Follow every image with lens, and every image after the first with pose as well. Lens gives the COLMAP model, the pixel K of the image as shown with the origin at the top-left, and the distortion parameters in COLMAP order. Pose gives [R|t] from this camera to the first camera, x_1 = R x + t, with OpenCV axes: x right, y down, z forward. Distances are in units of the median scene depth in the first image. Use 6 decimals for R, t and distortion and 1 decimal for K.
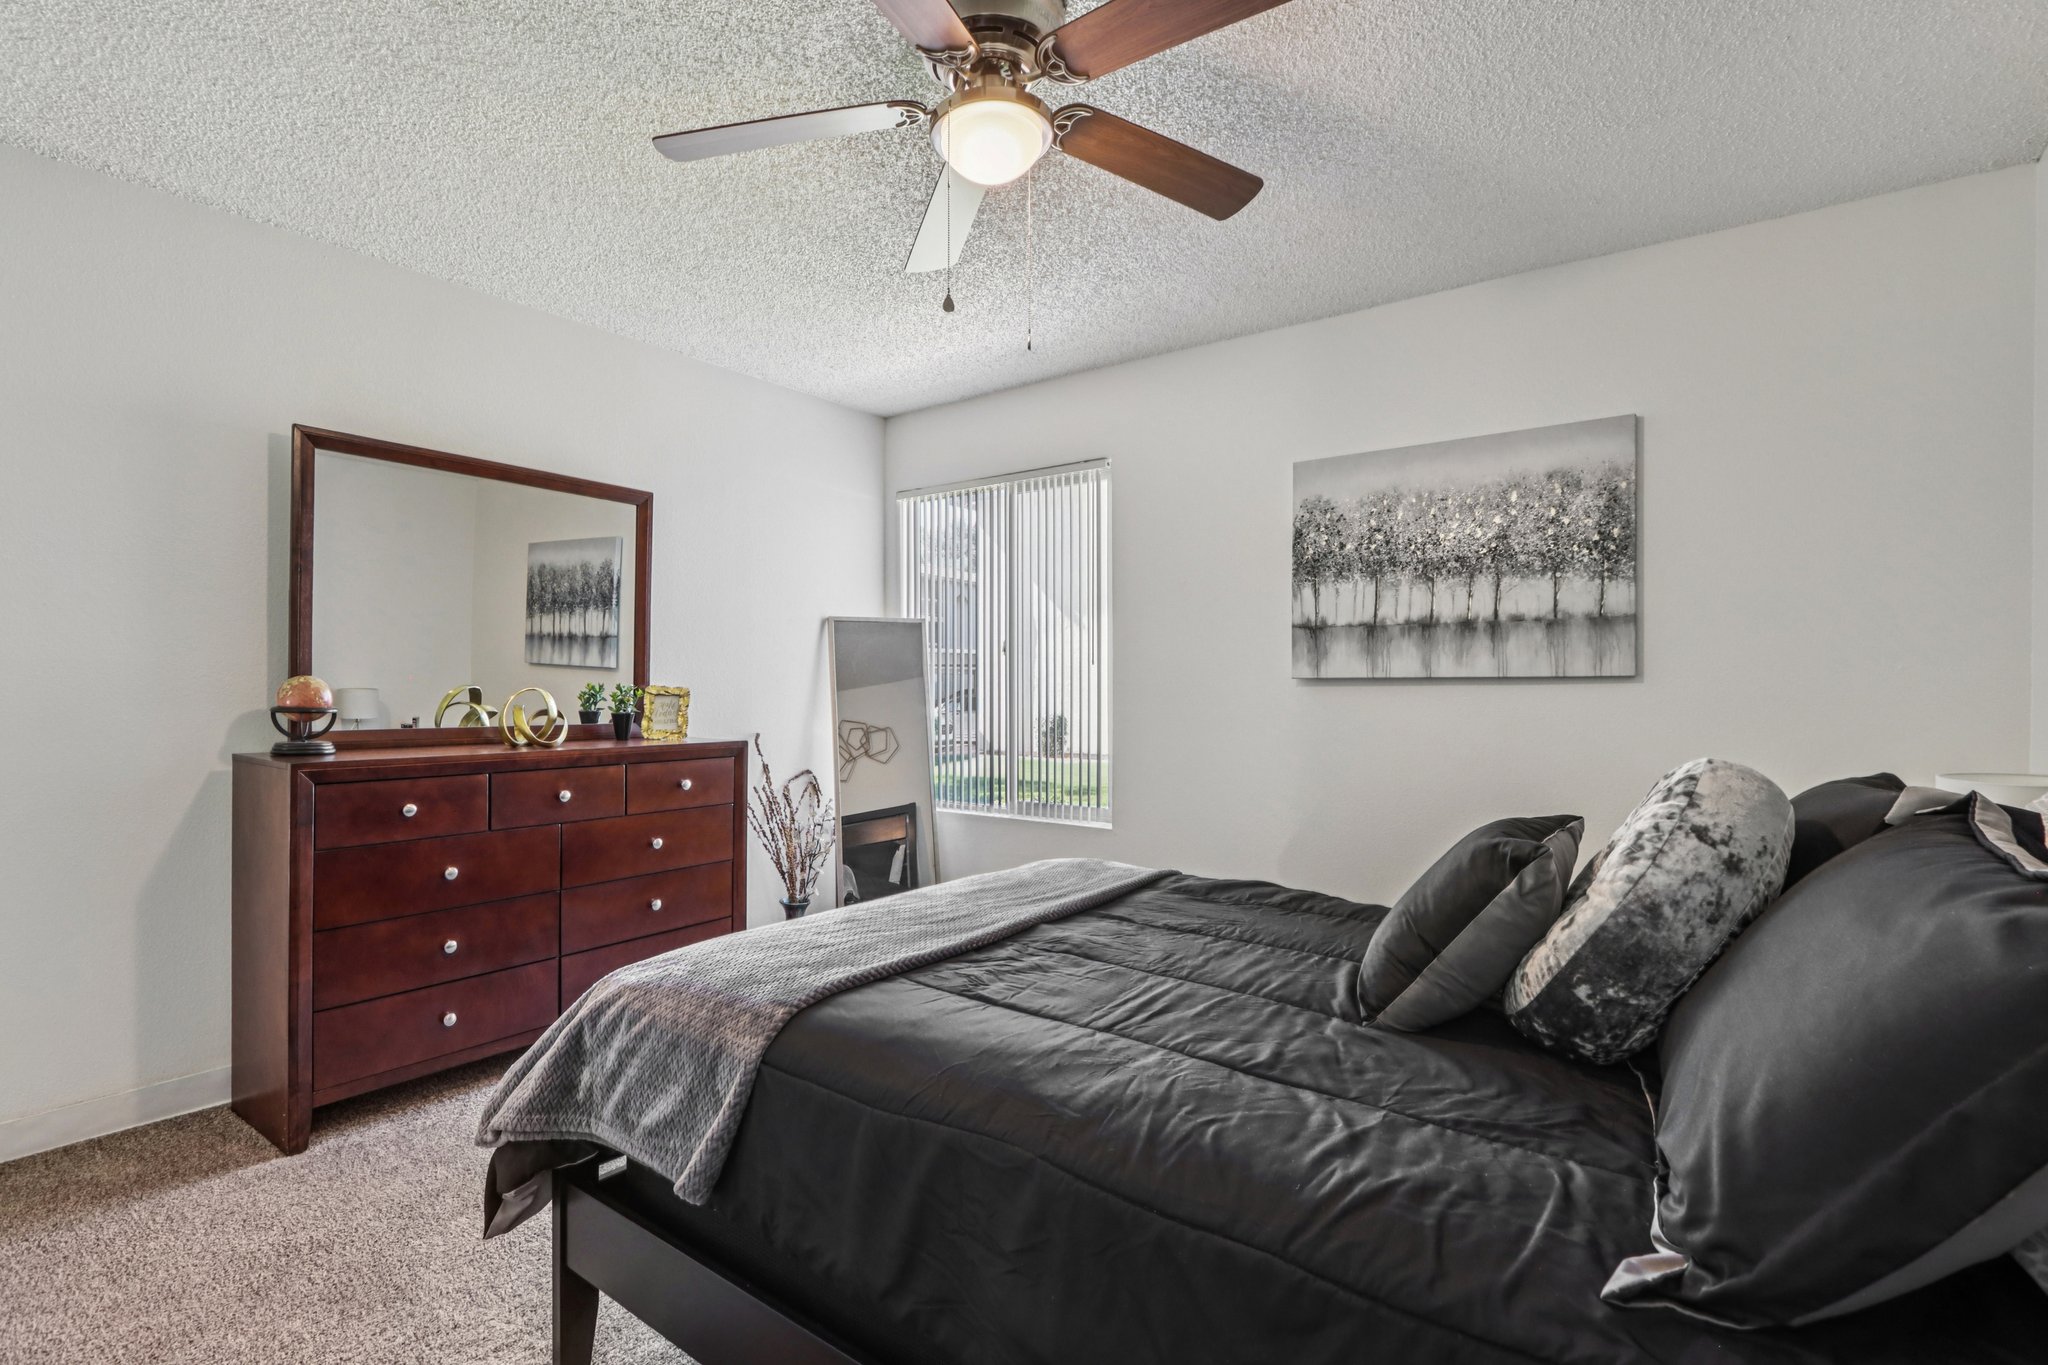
lens RADIAL K [[948.4, 0, 1027.9], [0, 948.4, 694.7], [0, 0, 1]] dist [-0.009844, 0.000161]
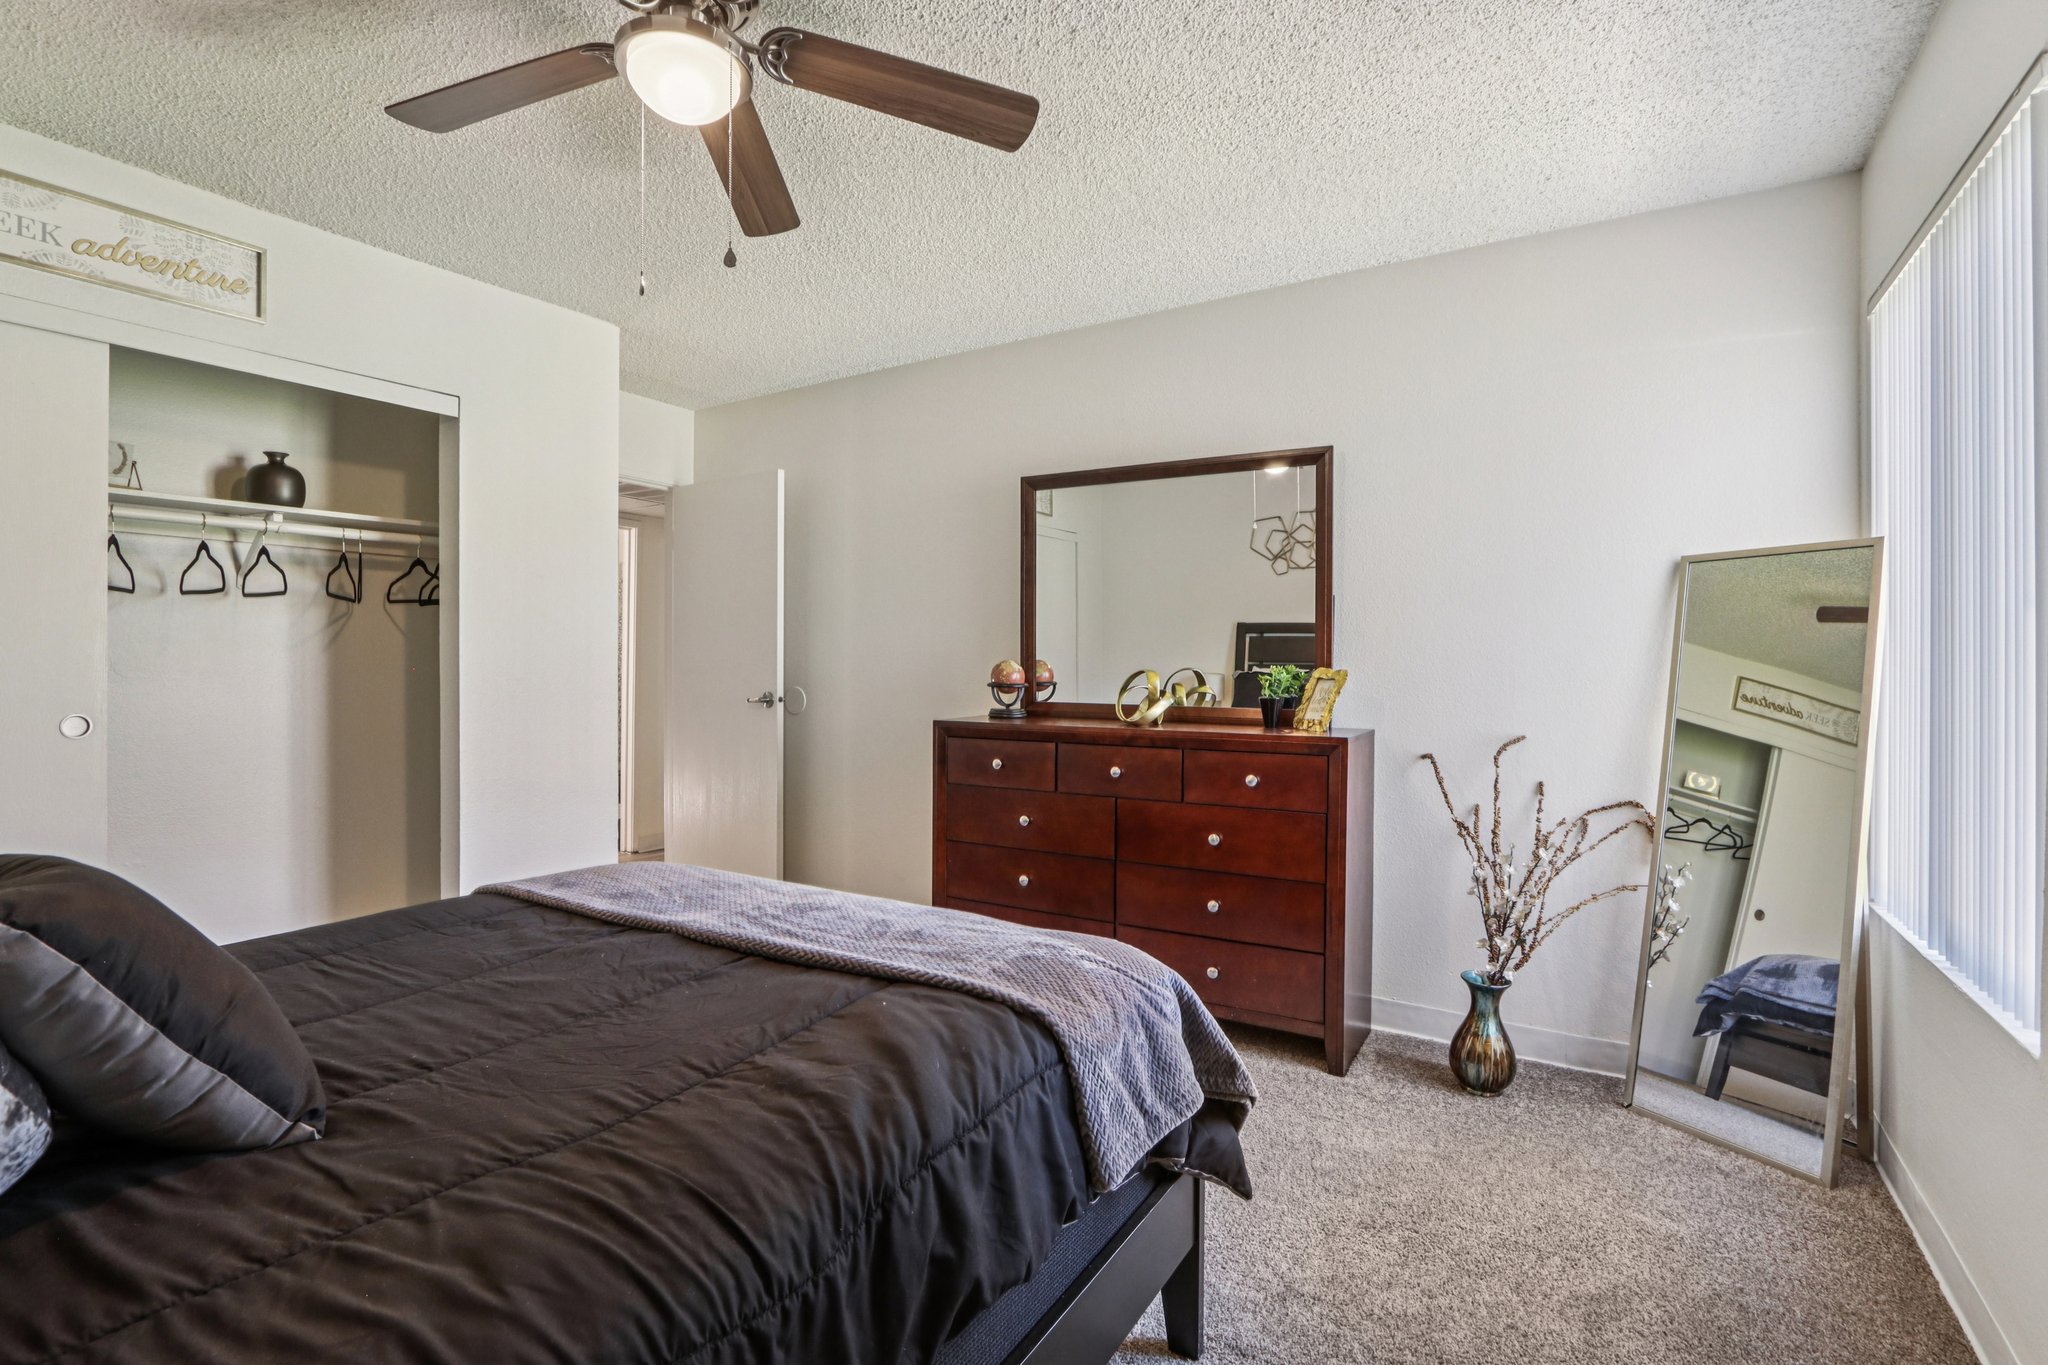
lens RADIAL K [[991.6, 0, 995.0], [0, 991.6, 674.5], [0, 0, 1]] dist [-0.044250, 0.044217]
pose [[0.068829, 0.003492, -0.997622, 0.595001], [-0.013209, 0.999909, 0.002589, -0.002460], [0.997541, 0.013000, 0.068869, 0.781152]]
